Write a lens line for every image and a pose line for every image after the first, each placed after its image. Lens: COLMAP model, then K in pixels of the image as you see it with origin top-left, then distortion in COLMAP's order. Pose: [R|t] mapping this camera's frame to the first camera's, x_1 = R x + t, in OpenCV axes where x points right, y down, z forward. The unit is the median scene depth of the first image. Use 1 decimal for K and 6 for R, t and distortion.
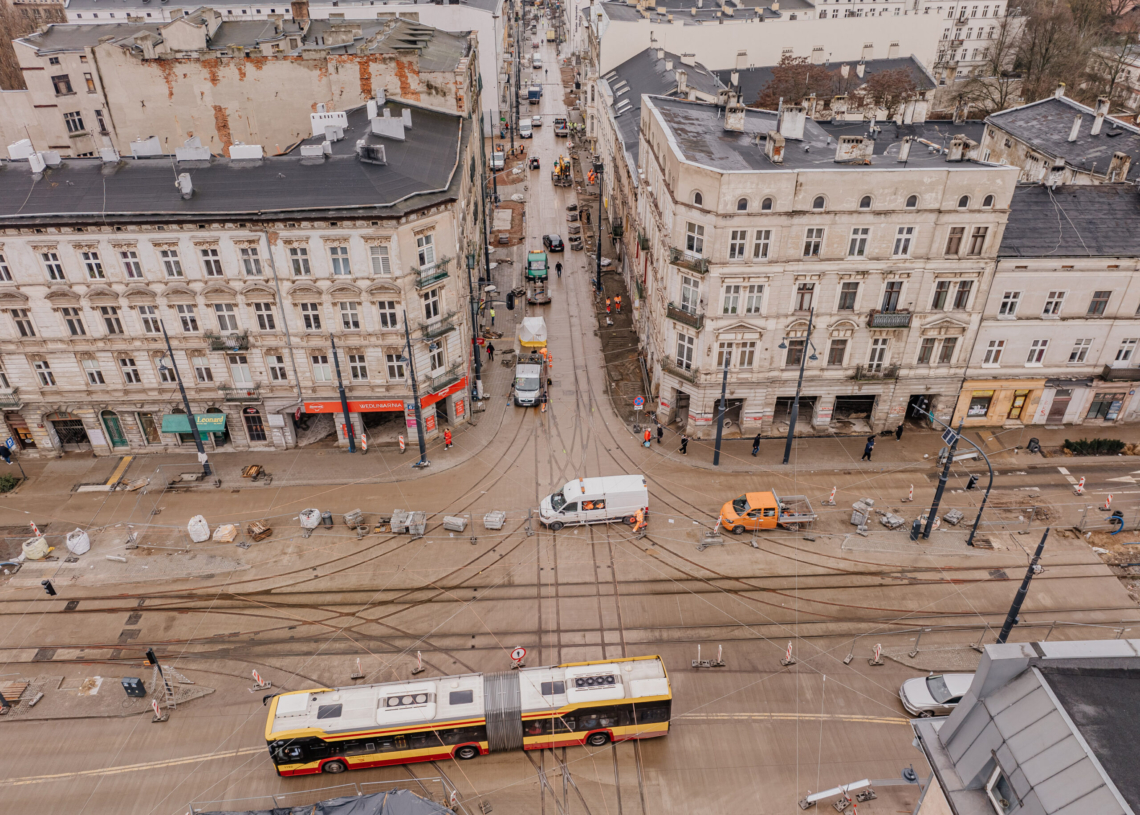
lens RADIAL K [[799.3, 0, 571.2], [0, 799.3, 408.3], [0, 0, 1]] dist [-0.037500, -0.017345]
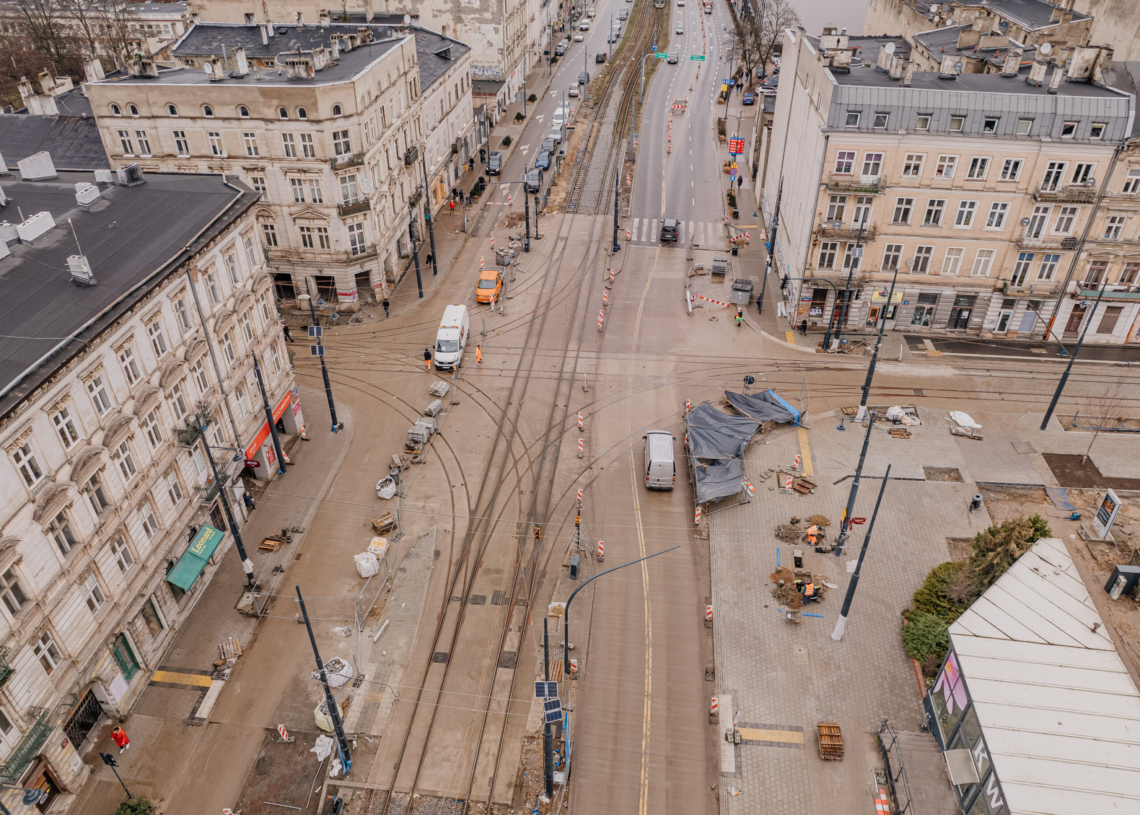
lens RADIAL K [[799.3, 0, 571.1], [0, 799.3, 406.7], [0, 0, 1]] dist [-0.037500, -0.017345]
pose [[0.154763, -0.570756, 0.806403, -1.082075], [0.536133, 0.734115, 0.416698, -0.244474], [-0.829825, 0.367850, 0.419615, 0.336838]]
